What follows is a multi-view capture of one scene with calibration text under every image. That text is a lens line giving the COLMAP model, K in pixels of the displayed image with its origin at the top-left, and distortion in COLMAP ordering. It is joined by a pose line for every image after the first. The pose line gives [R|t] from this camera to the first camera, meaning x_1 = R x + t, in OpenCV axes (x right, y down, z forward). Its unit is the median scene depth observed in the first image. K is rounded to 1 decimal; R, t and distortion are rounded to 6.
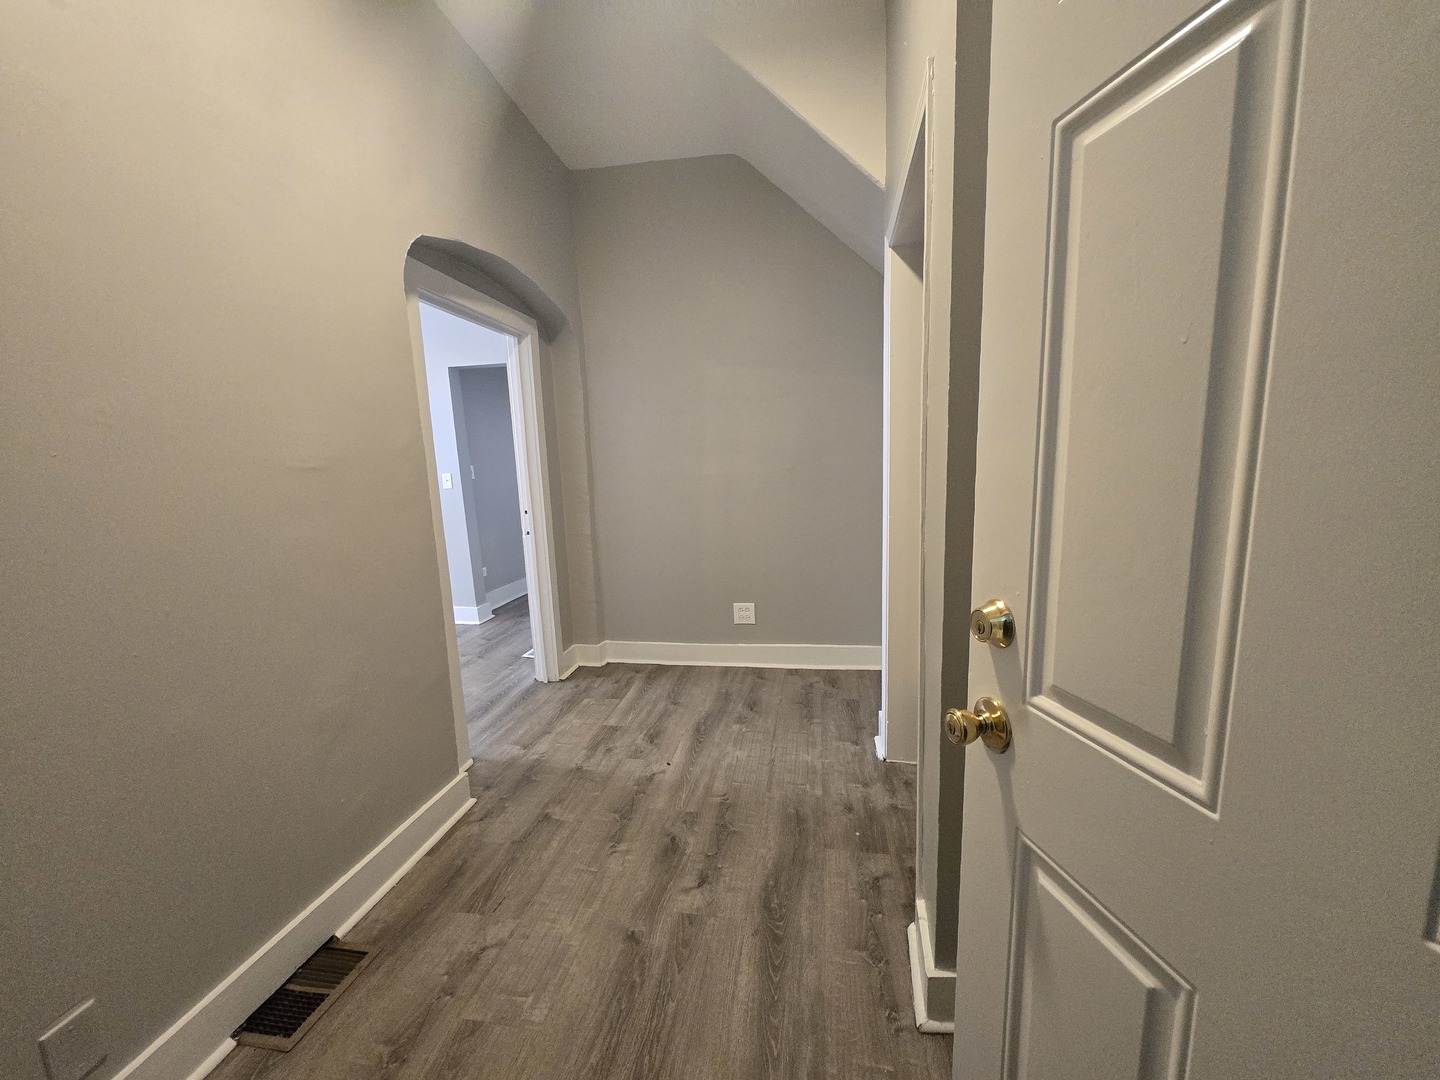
lens RADIAL K [[558.3, 0, 724.7], [0, 558.3, 543.4], [0, 0, 1]] dist [-0.006107, -0.000292]
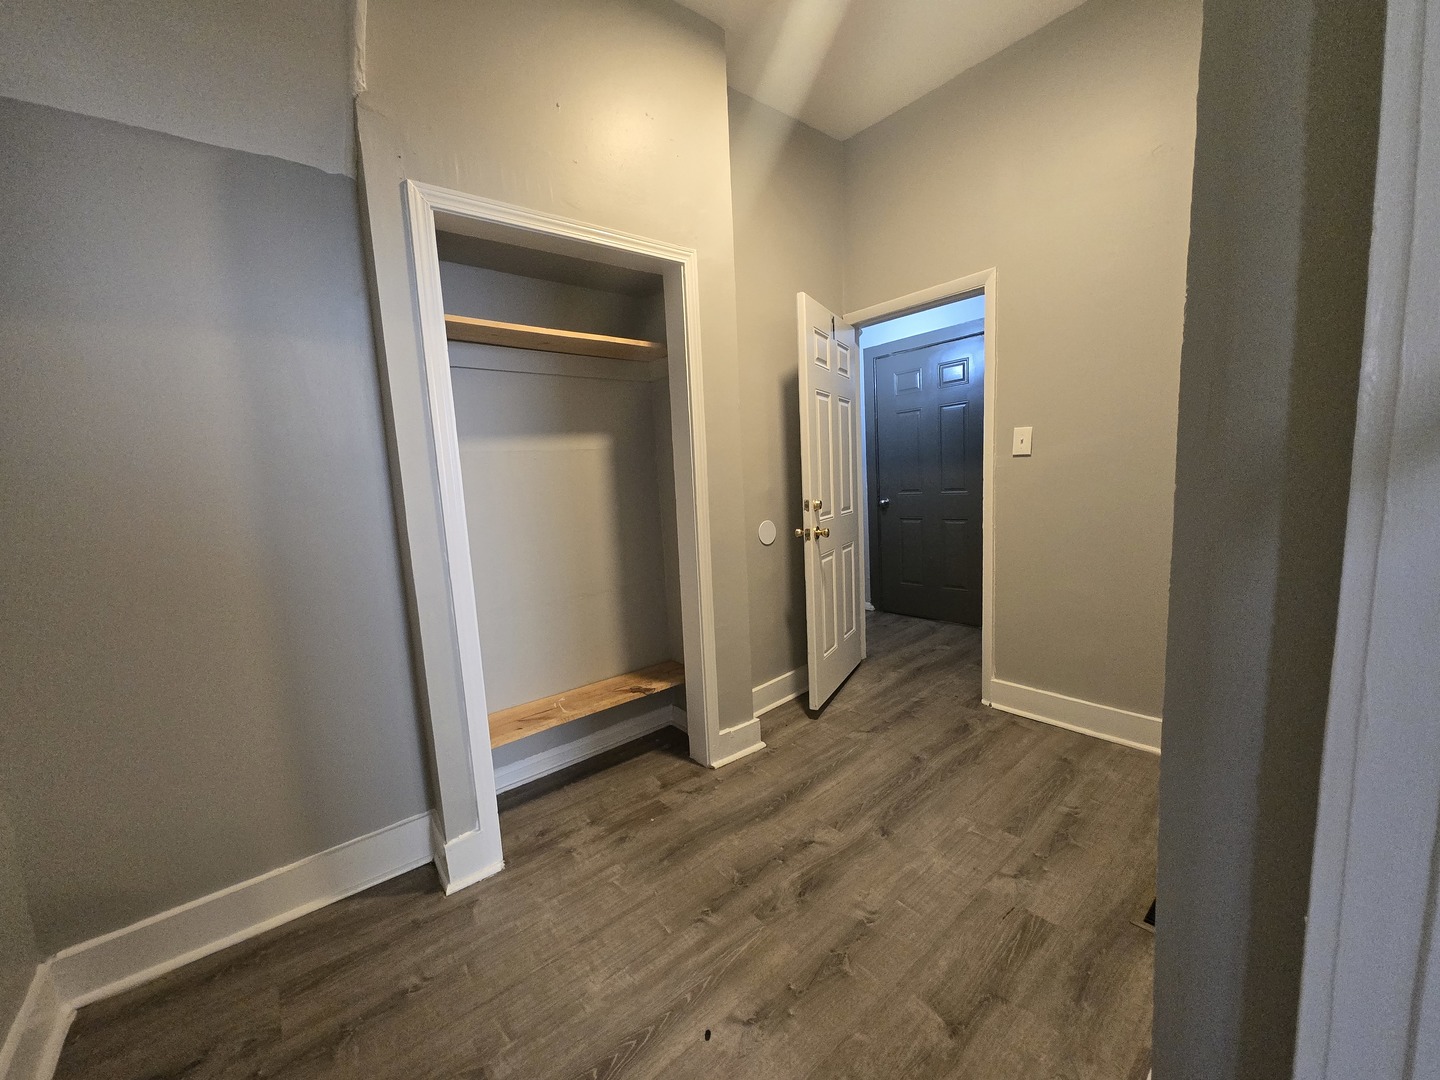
lens RADIAL K [[558.3, 0, 724.7], [0, 558.3, 543.4], [0, 0, 1]] dist [-0.006107, -0.000292]
pose [[-0.756802, -0.007866, 0.653597, -0.606407], [0.177133, 0.960044, 0.216657, -0.206467], [-0.629186, 0.279740, -0.725169, 1.681640]]
